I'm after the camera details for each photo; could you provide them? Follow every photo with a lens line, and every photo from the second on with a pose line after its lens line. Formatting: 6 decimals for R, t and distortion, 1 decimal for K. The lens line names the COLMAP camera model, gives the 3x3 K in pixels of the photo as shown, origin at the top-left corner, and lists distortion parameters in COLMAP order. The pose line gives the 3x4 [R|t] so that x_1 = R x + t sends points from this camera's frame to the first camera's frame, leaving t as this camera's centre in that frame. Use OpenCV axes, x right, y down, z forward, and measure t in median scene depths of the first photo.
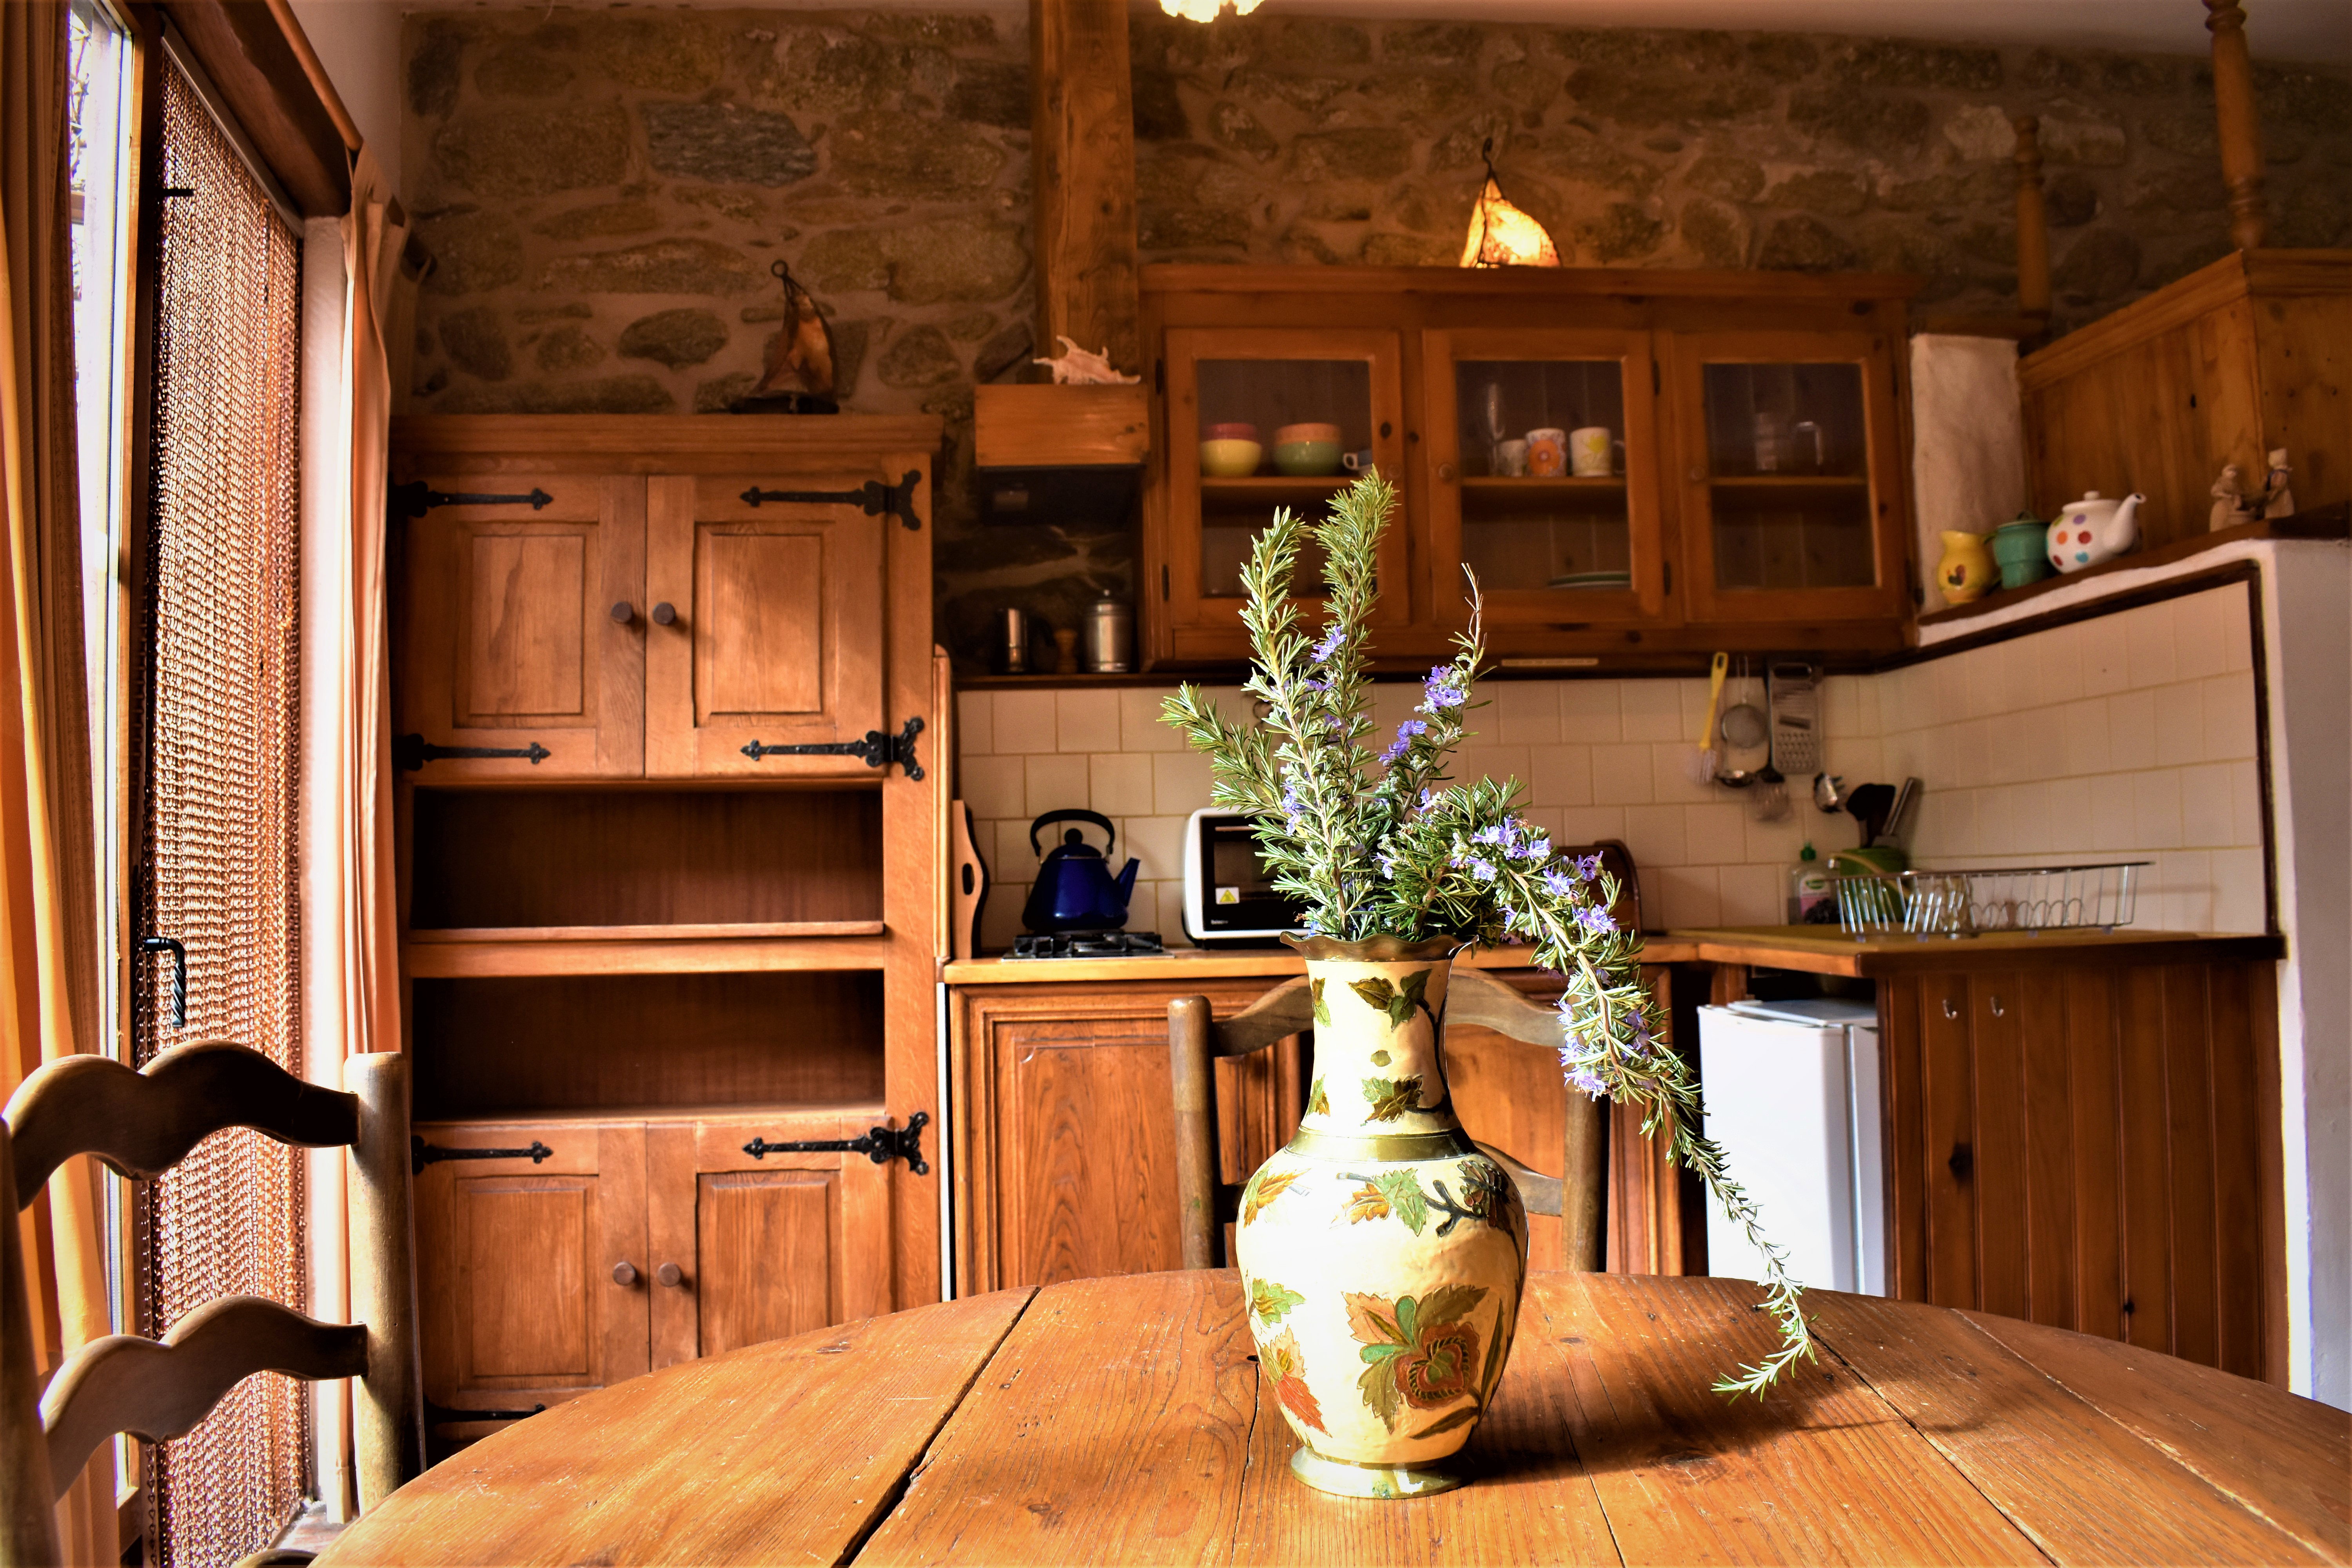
lens RADIAL K [[1891.1, 0, 1176.0], [0, 1891.1, 784.0], [0, 0, 1]] dist [-0.094987, 0.009794]
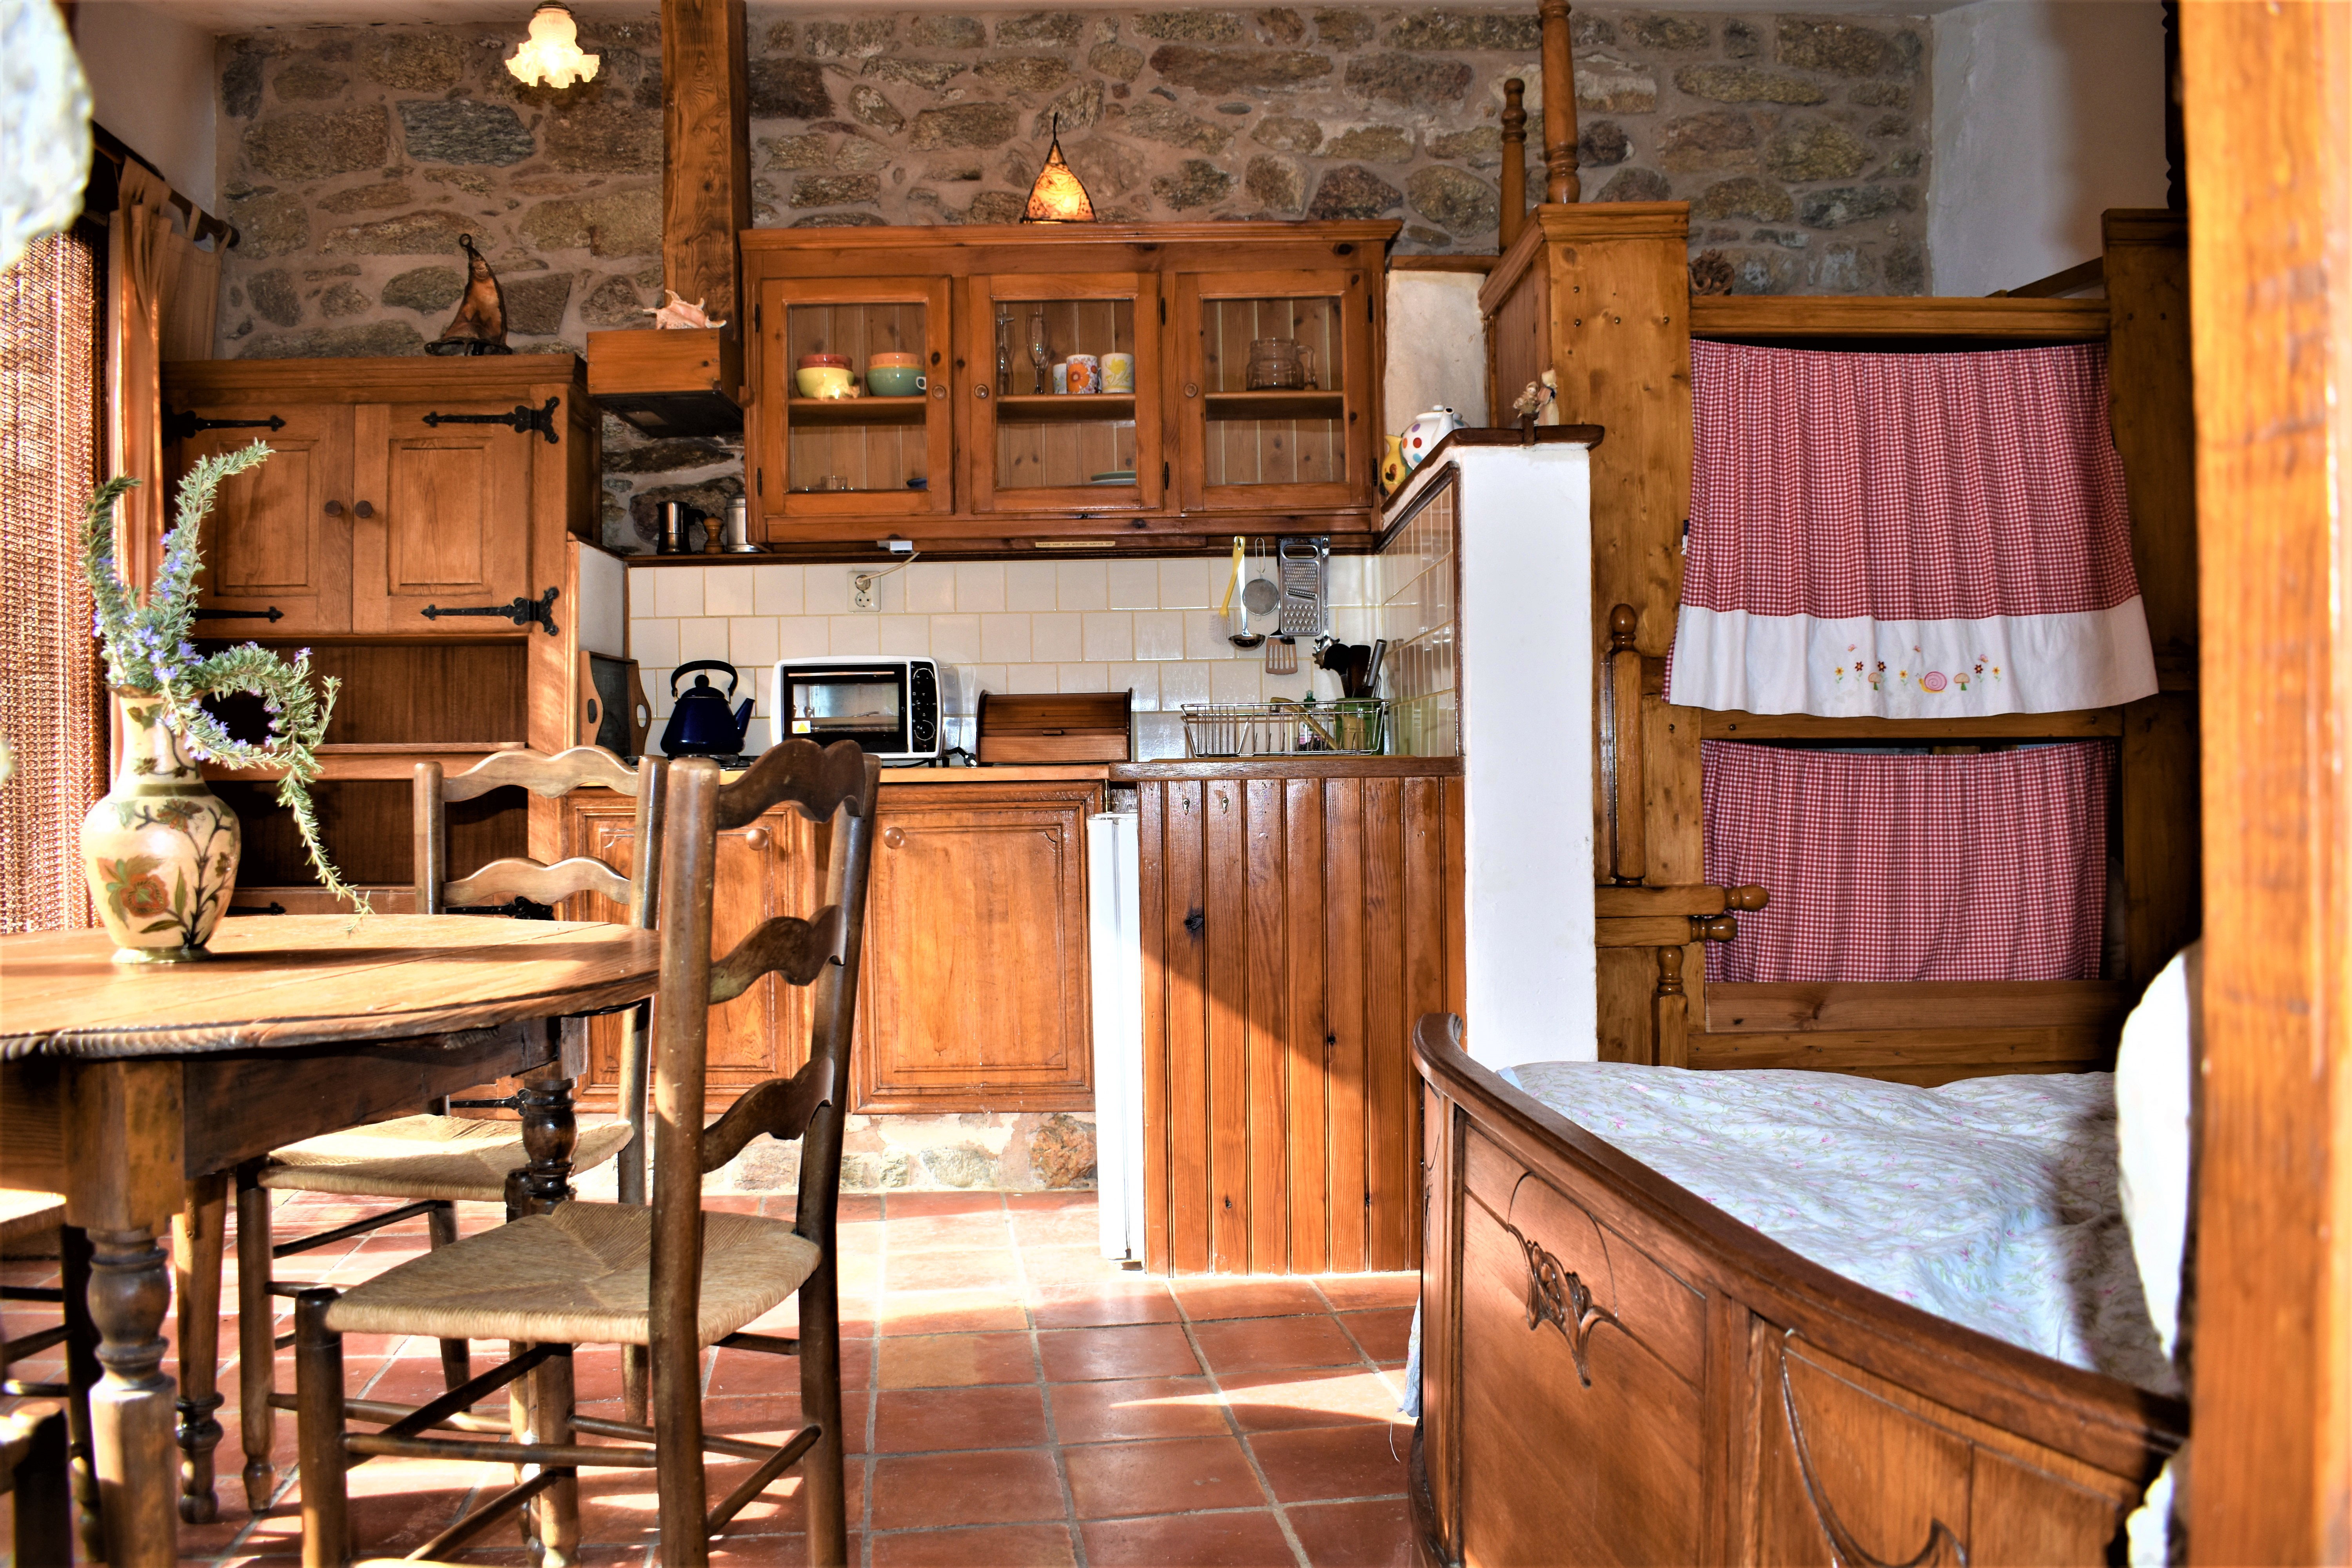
lens RADIAL K [[1843.0, 0, 1176.0], [0, 1843.0, 784.0], [0, 0, 1]] dist [-0.091688, 0.008861]
pose [[0.996962, 0.012787, -0.076839, 0.340386], [-0.007794, 0.997859, 0.064931, 0.013330], [0.077505, -0.064135, 0.994927, -0.202515]]
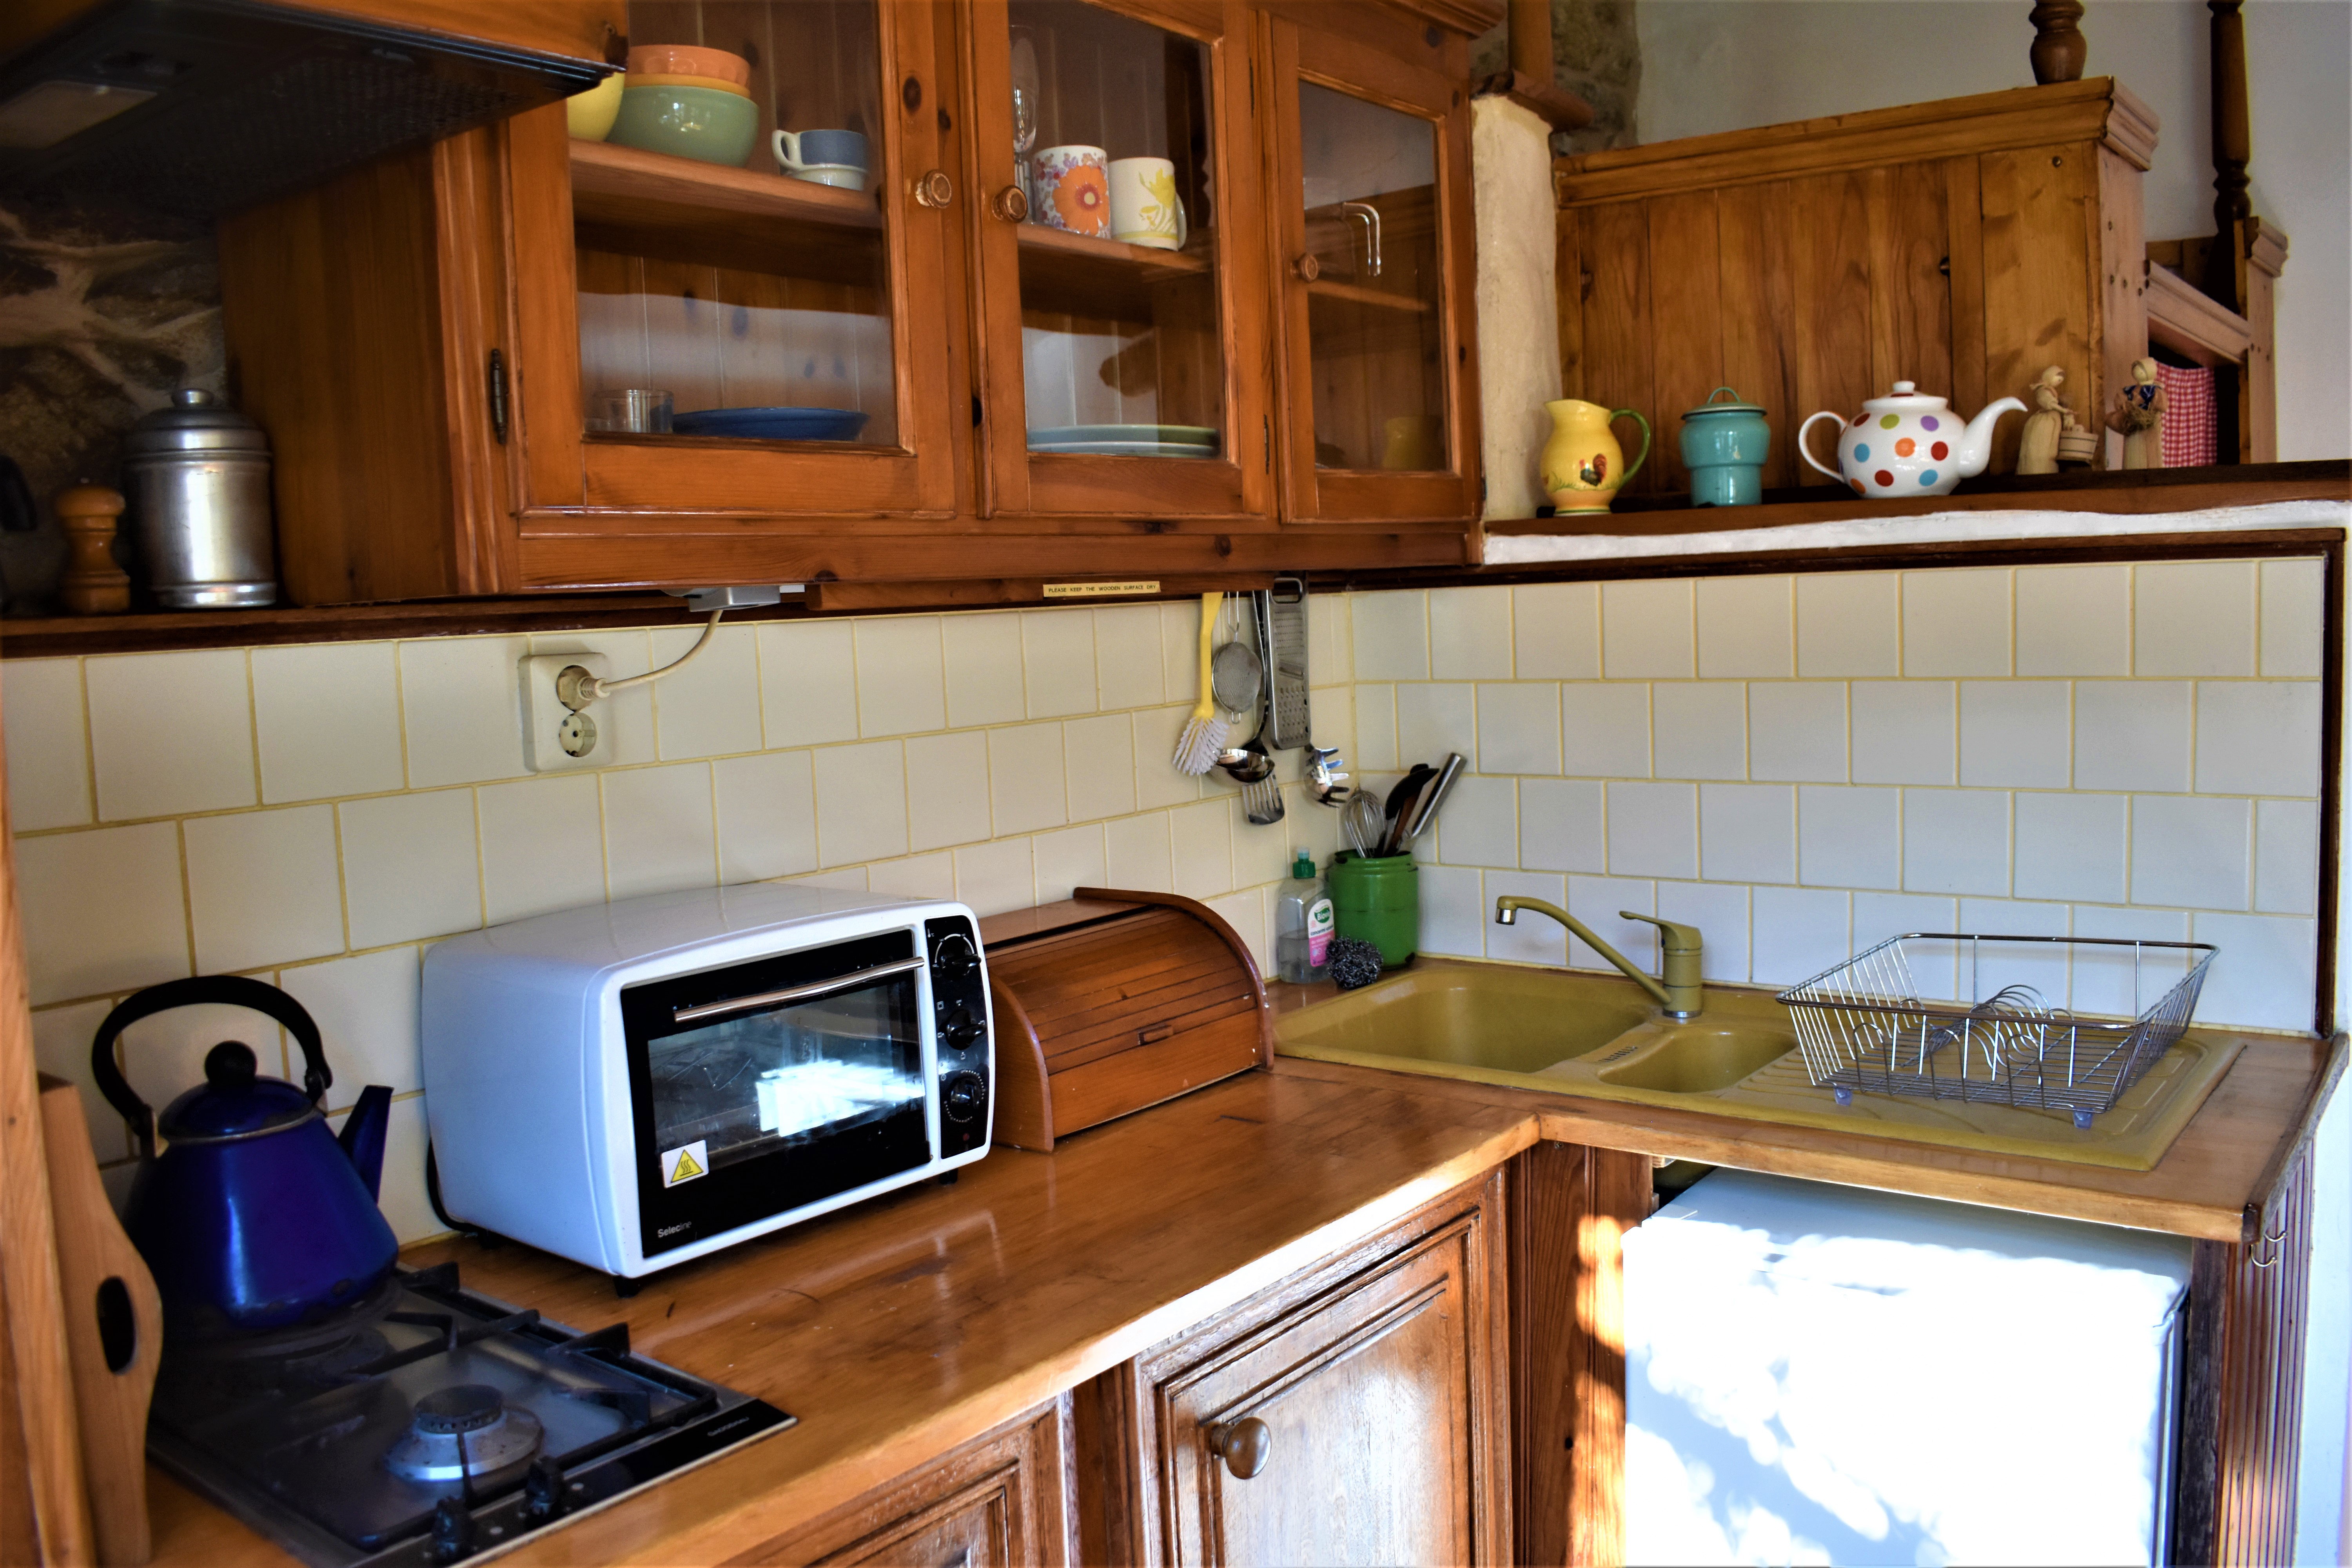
lens RADIAL K [[1891.1, 0, 1176.0], [0, 1891.1, 784.0], [0, 0, 1]] dist [-0.094987, 0.009794]
pose [[0.672970, -0.074945, 0.735863, -0.180506], [-0.013978, 0.993387, 0.113956, -0.066870], [-0.739537, -0.086975, 0.667473, 0.583477]]
